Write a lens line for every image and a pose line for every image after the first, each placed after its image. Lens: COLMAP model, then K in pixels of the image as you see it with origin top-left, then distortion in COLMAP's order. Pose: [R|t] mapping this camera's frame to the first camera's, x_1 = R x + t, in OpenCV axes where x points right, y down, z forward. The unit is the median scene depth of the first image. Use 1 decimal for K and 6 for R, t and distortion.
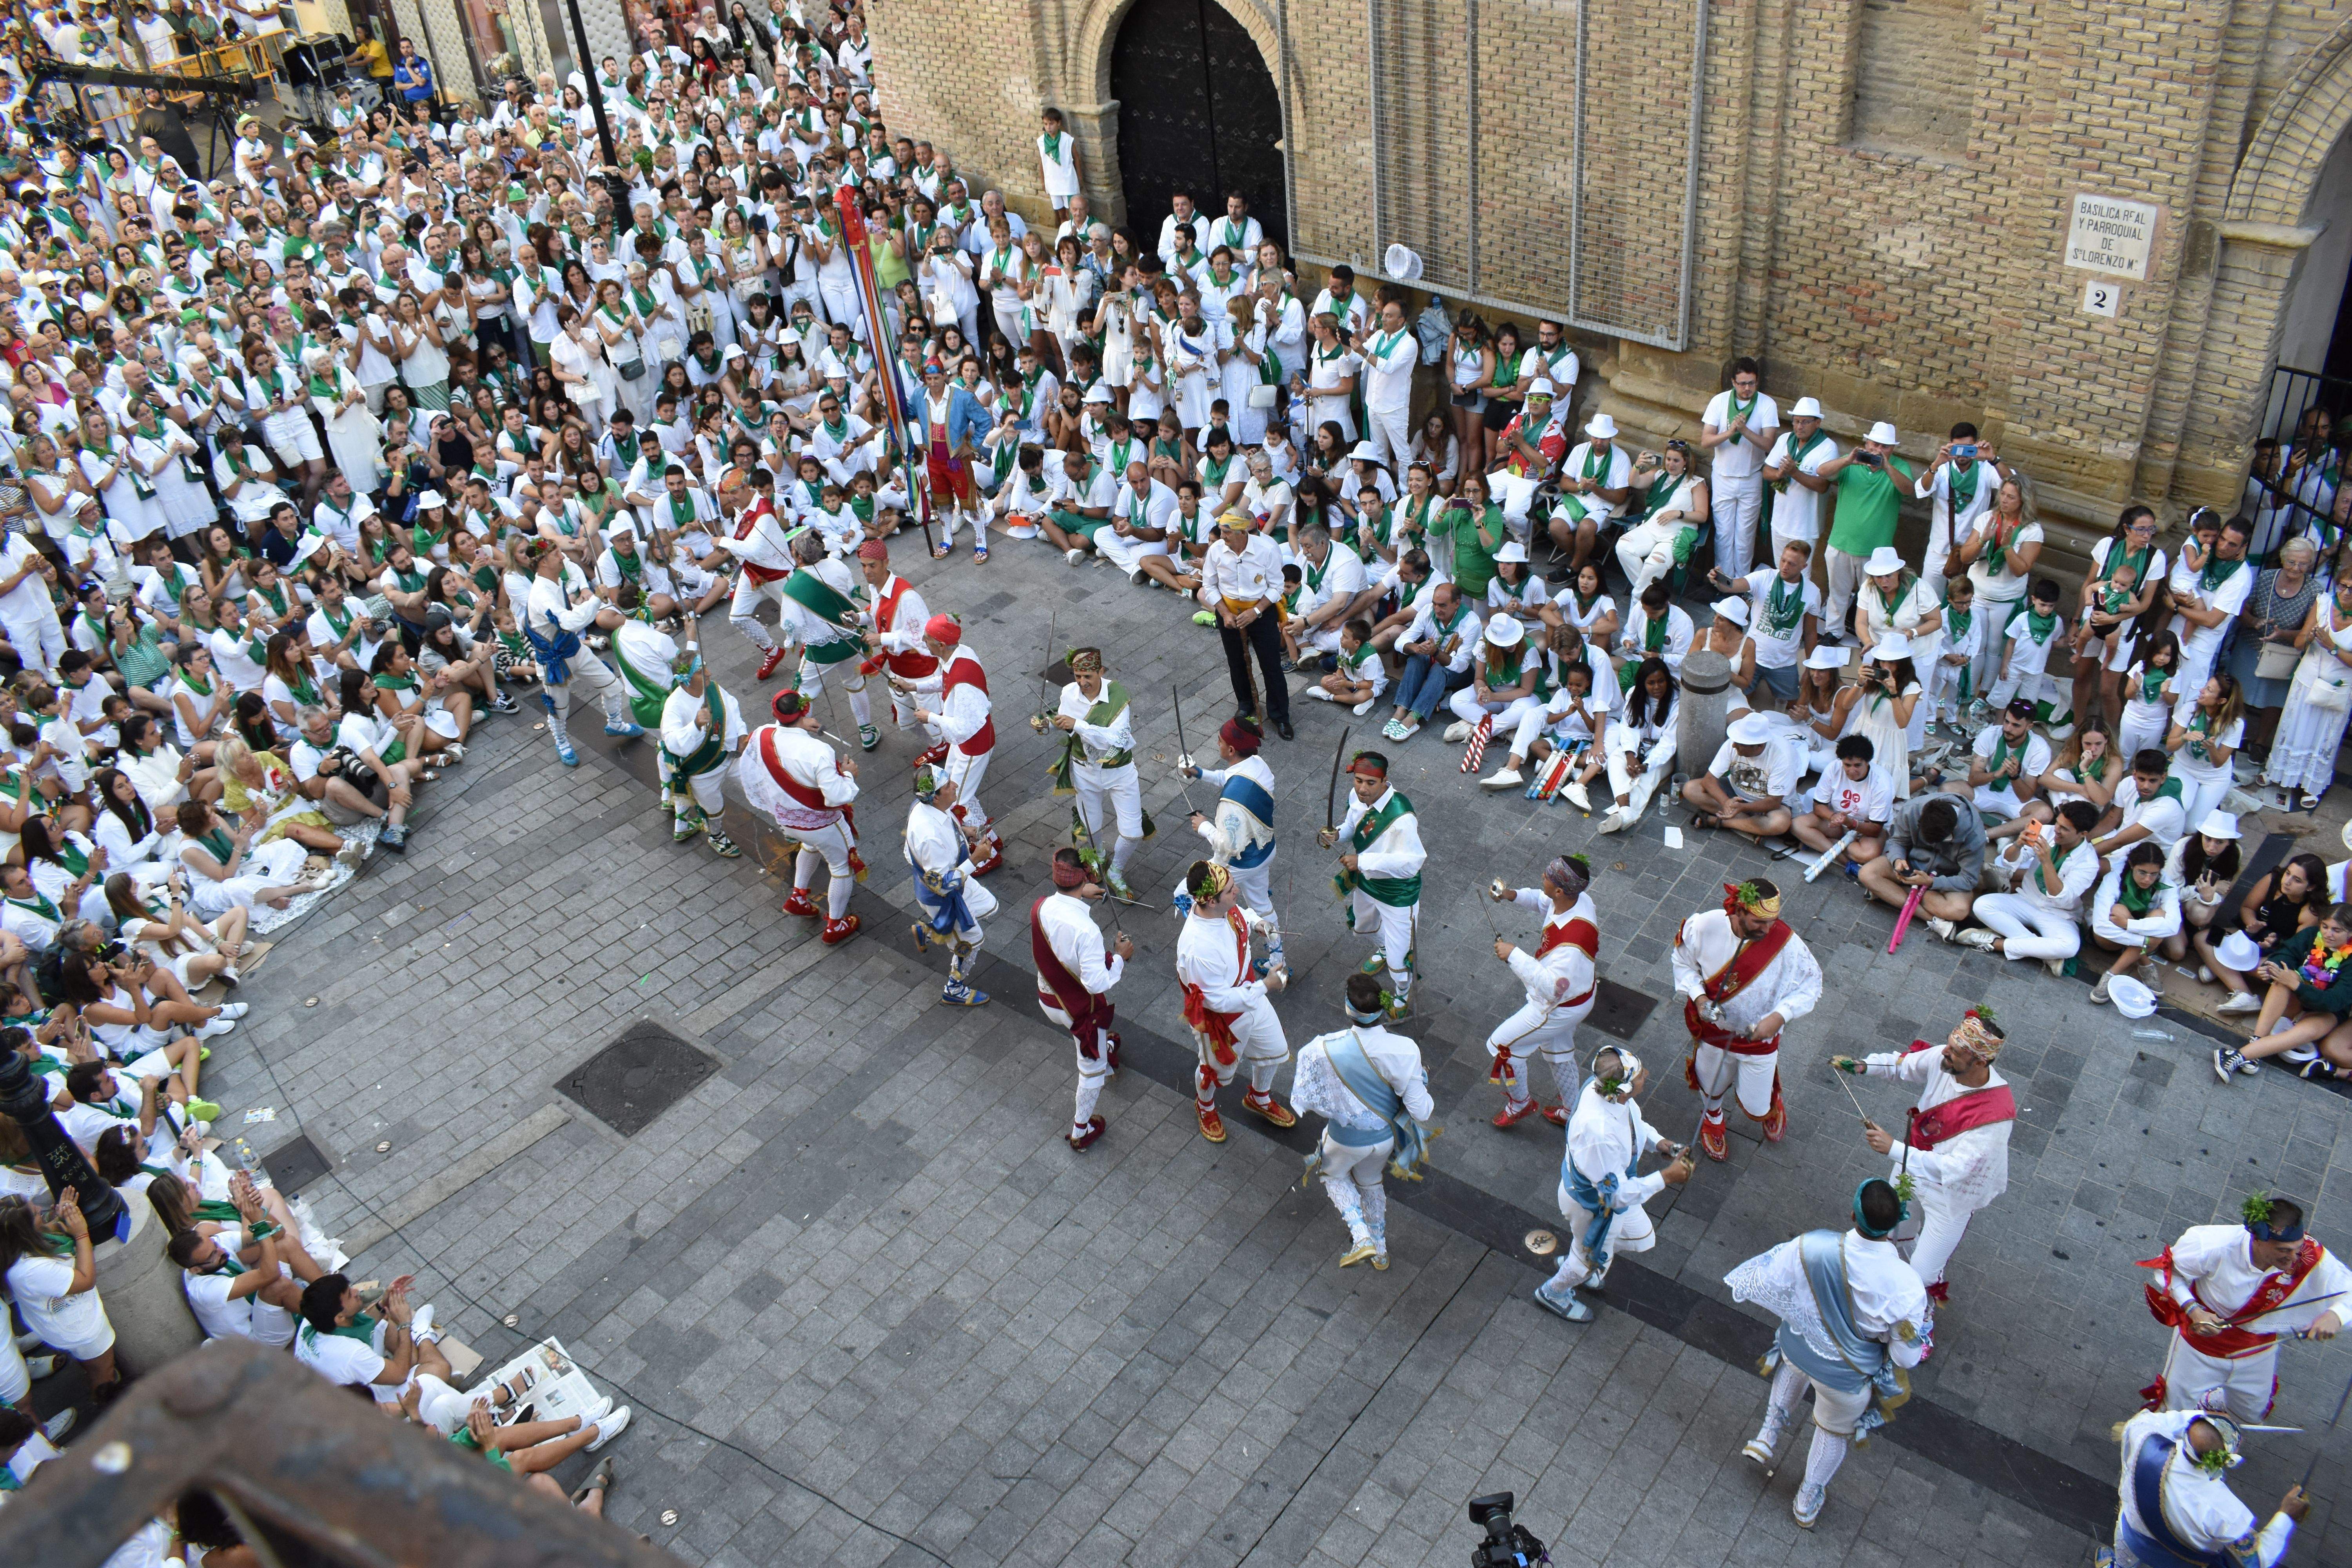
lens RADIAL K [[1844.7, 0, 1187.0], [0, 1844.7, 781.8], [0, 0, 1]] dist [-0.094374, 0.018282]
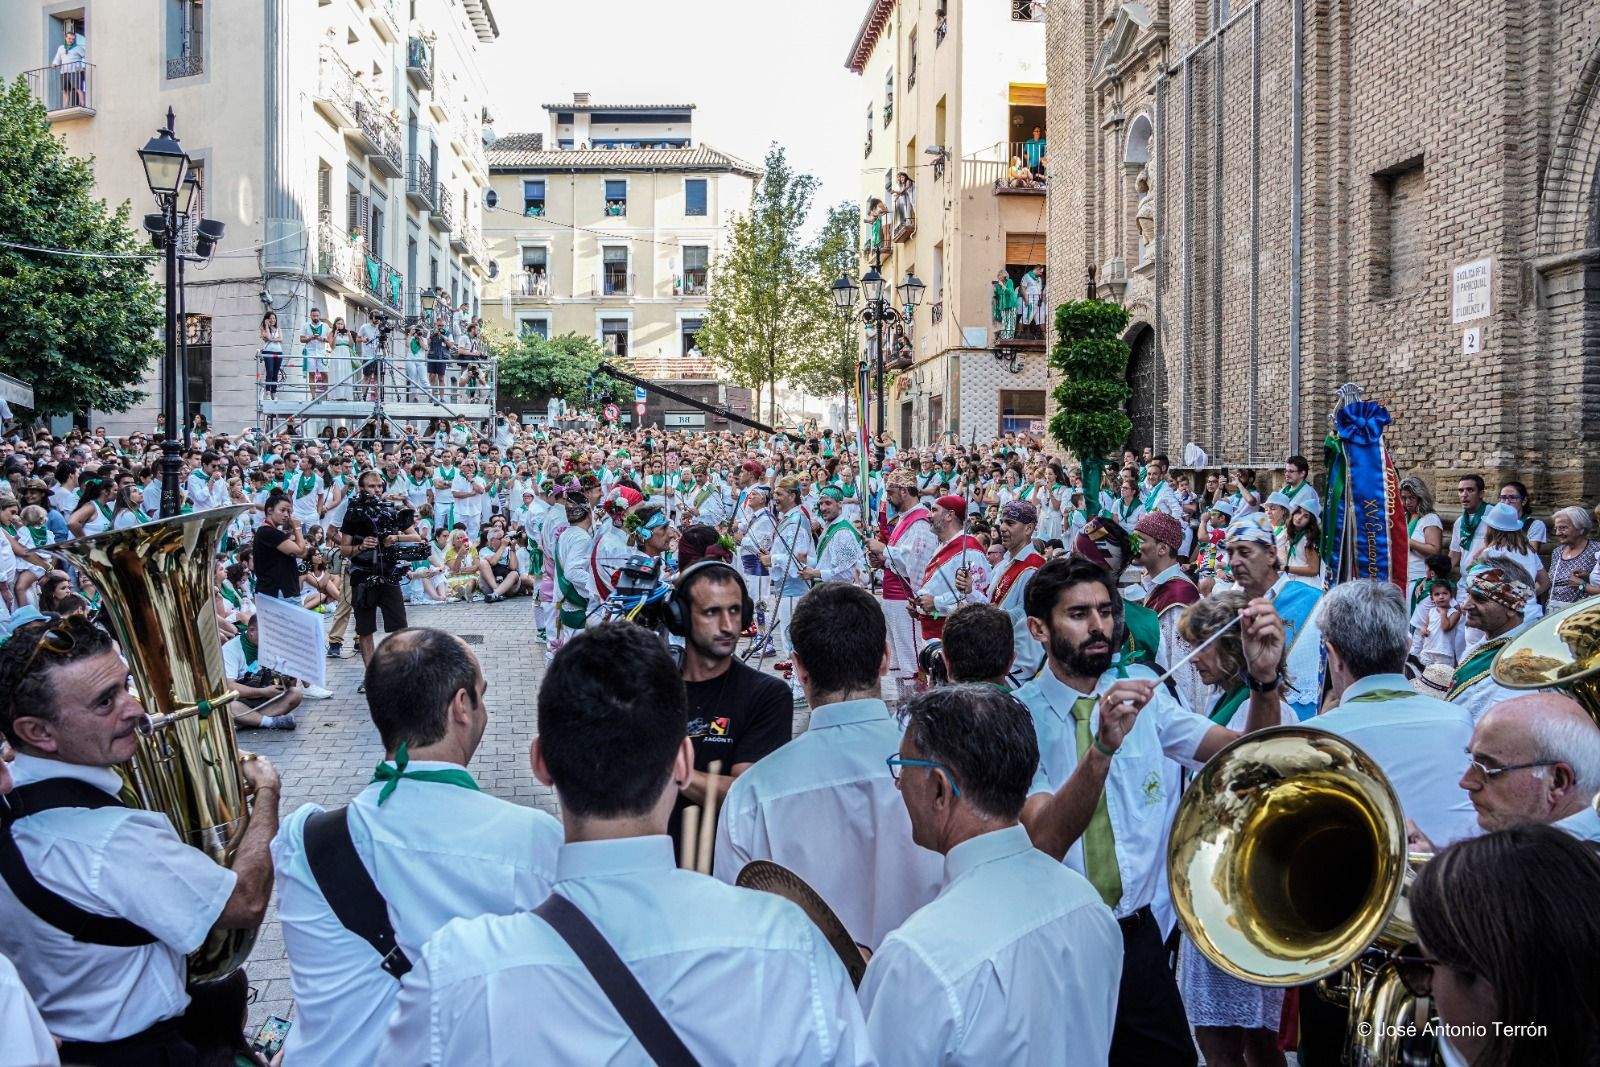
lens RADIAL K [[1300.5, 0, 800.0], [0, 1300.5, 533.5], [0, 0, 1]] dist [-0.037715, -0.005131]
pose [[0.760392, 0.108807, -0.640285, 0.765252], [-0.418641, 0.835835, -0.355132, 0.380712], [0.496532, 0.538089, 0.681114, 0.214876]]
